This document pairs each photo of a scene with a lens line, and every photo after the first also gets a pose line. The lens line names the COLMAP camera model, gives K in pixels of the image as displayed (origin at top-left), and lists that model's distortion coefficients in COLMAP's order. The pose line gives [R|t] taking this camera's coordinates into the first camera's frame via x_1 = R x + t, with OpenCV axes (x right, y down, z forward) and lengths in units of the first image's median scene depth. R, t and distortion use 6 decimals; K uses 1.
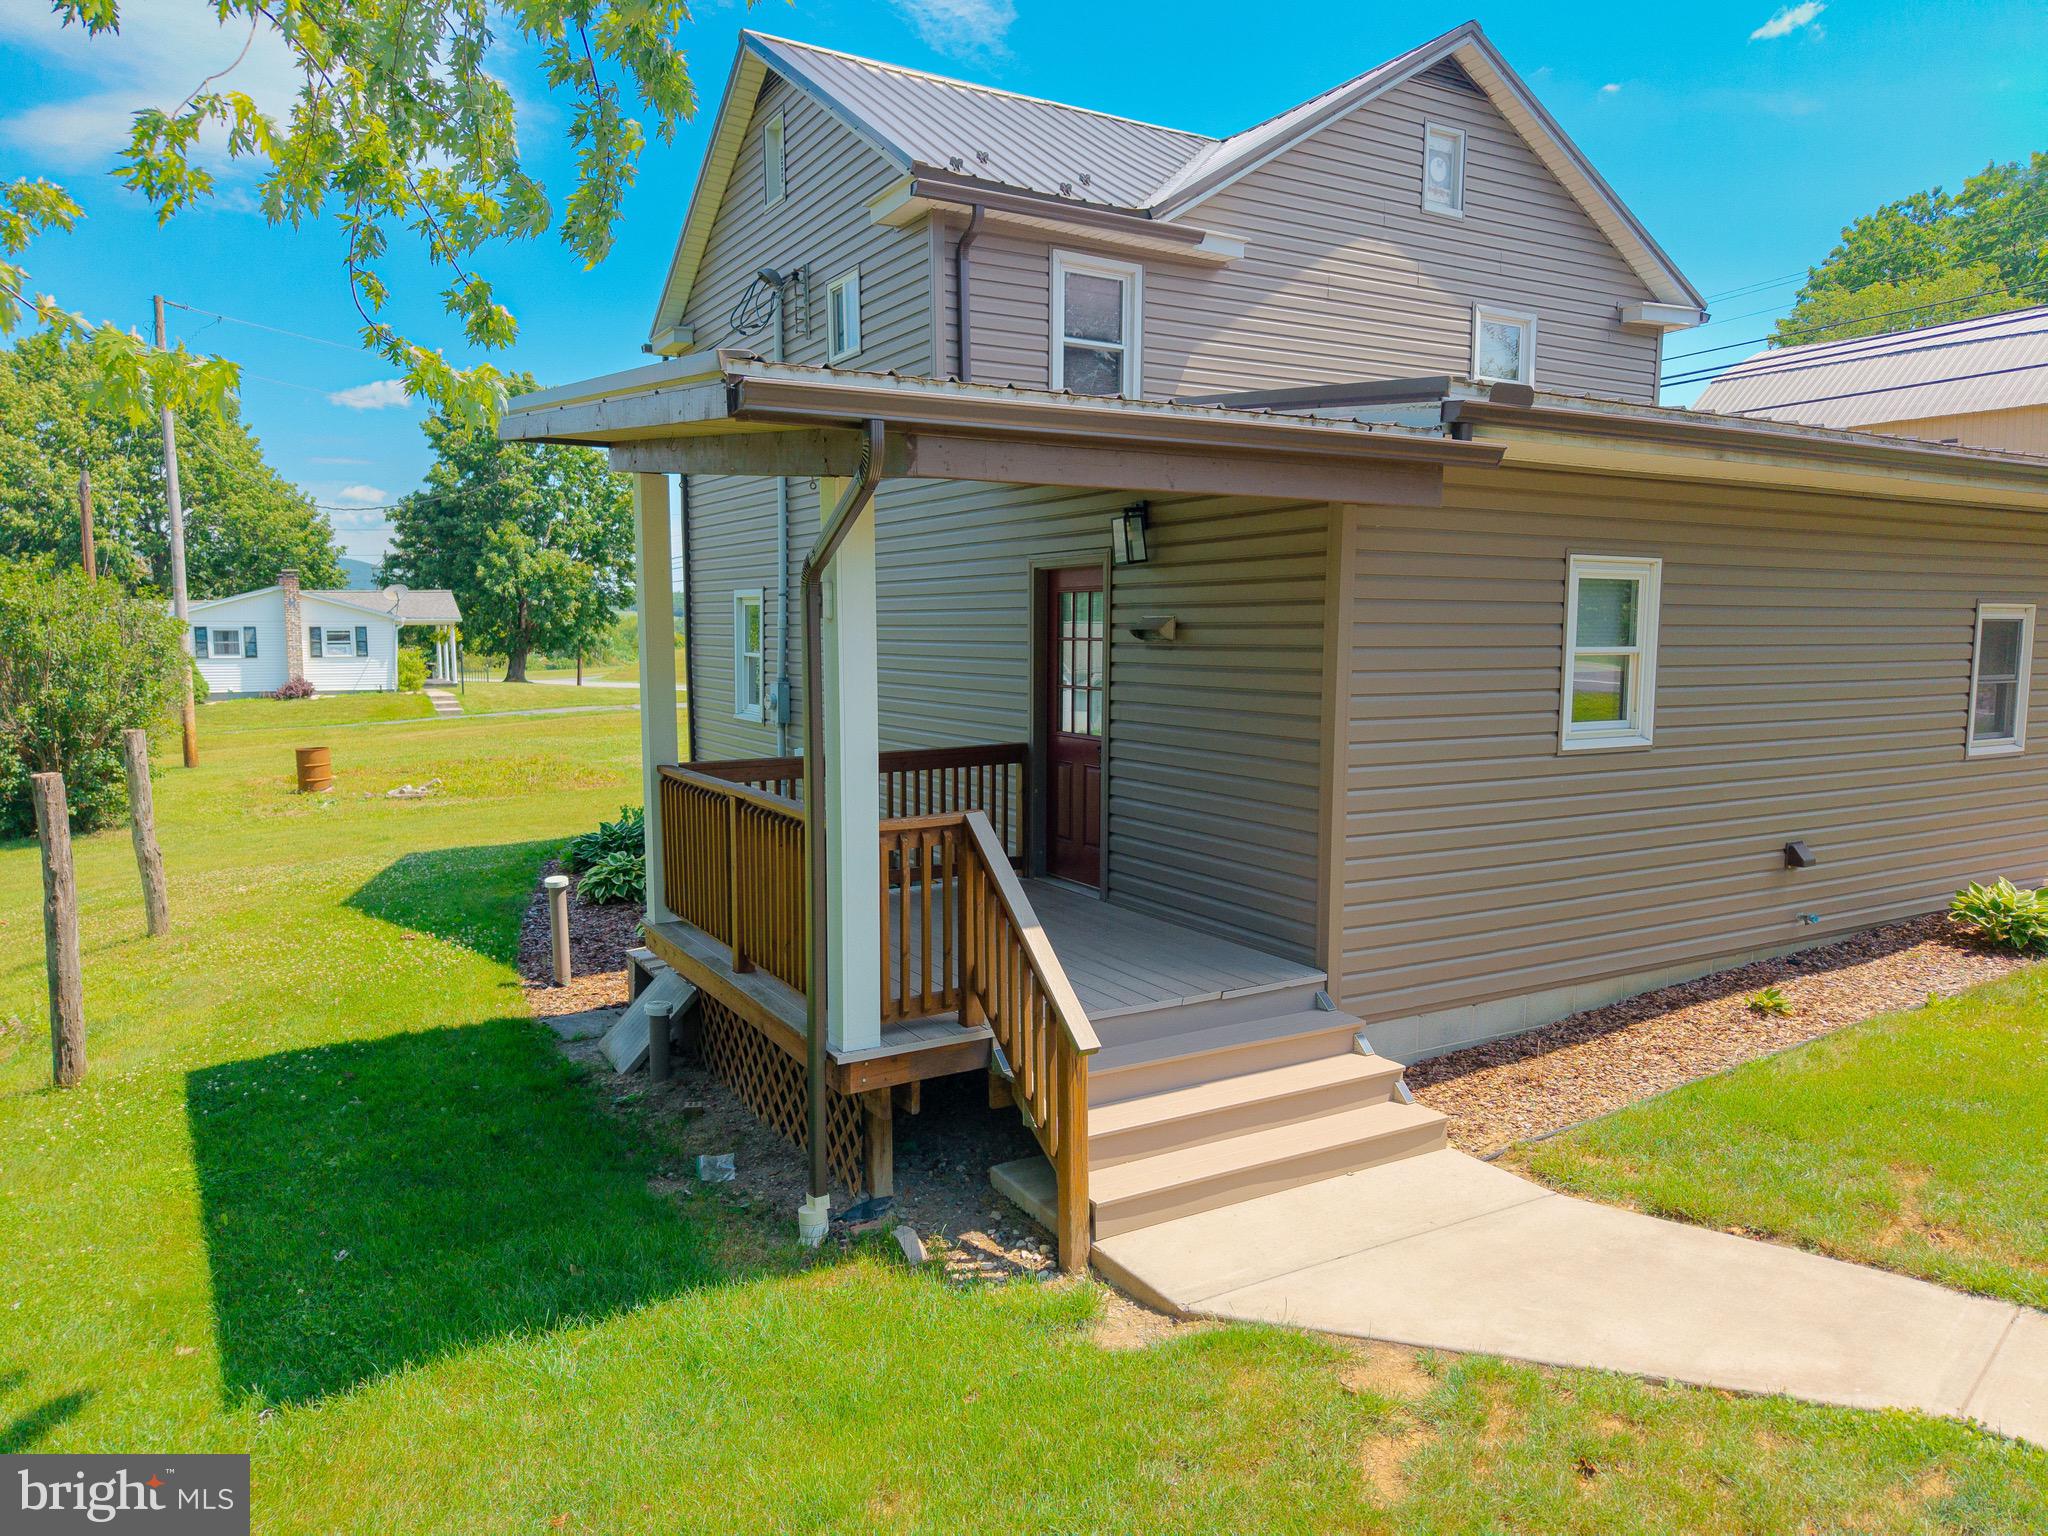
lens RADIAL K [[1381.3, 0, 1024.0], [0, 1381.3, 768.0], [0, 0, 1]] dist [0.023176, -0.014507]
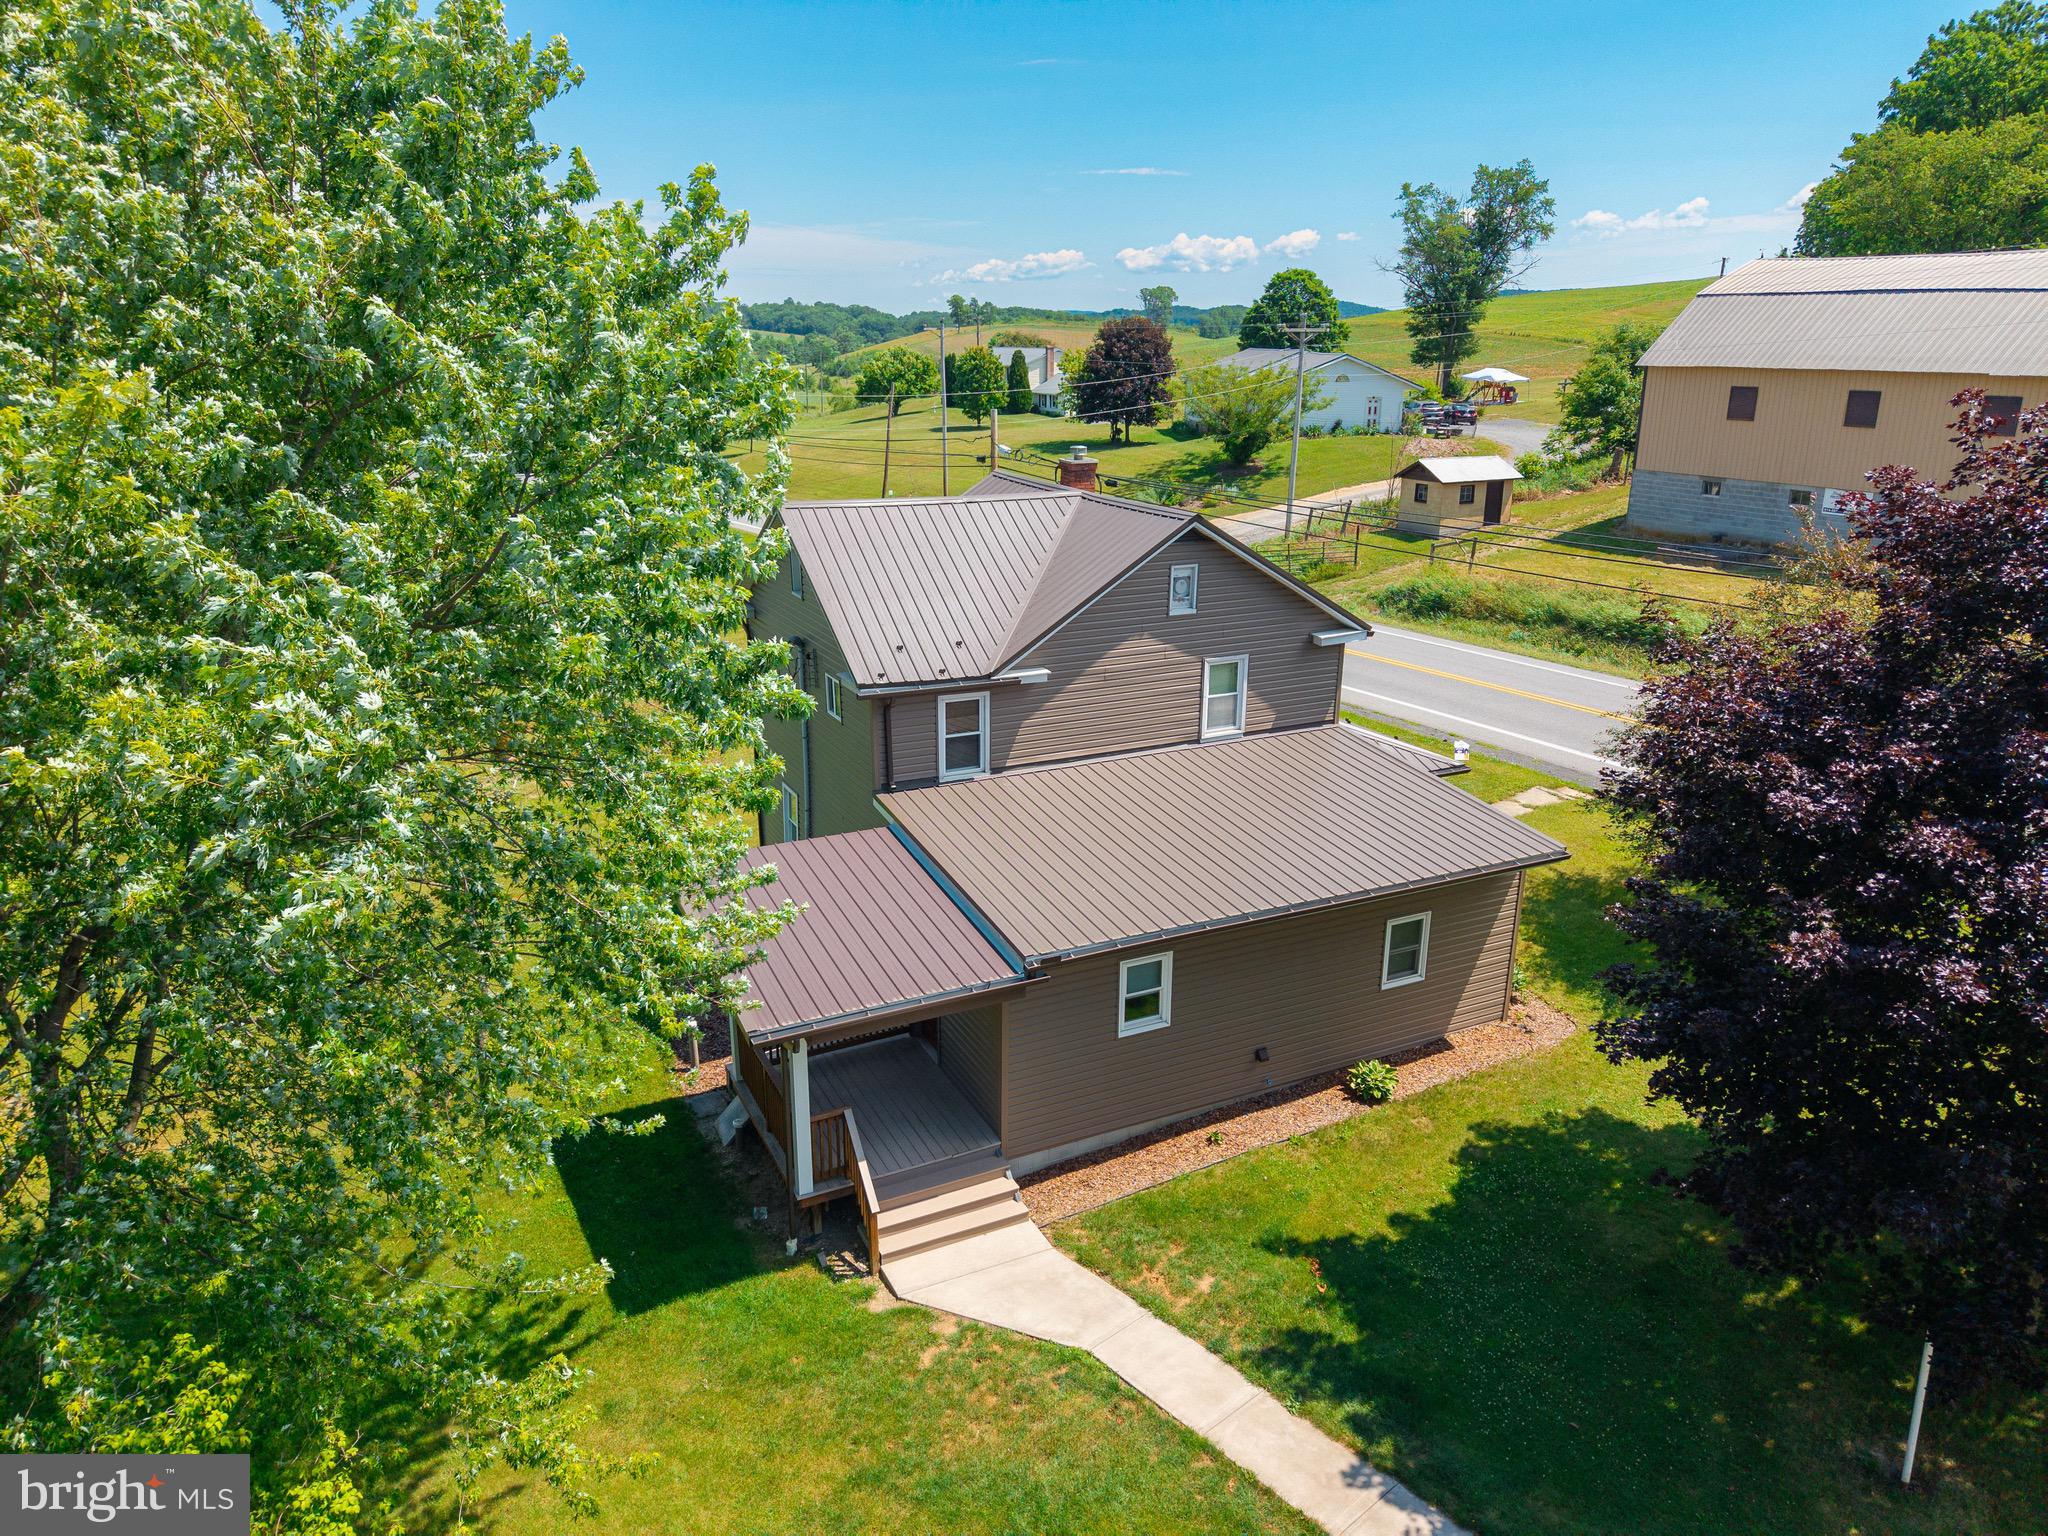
lens RADIAL K [[1381.3, 0, 1024.0], [0, 1381.3, 768.0], [0, 0, 1]] dist [0.023176, -0.014507]
pose [[0.997462, 0.024094, -0.067003, 0.497749], [-0.009963, 0.978980, 0.203712, -1.234619], [0.070503, -0.202527, 0.976735, -1.571746]]
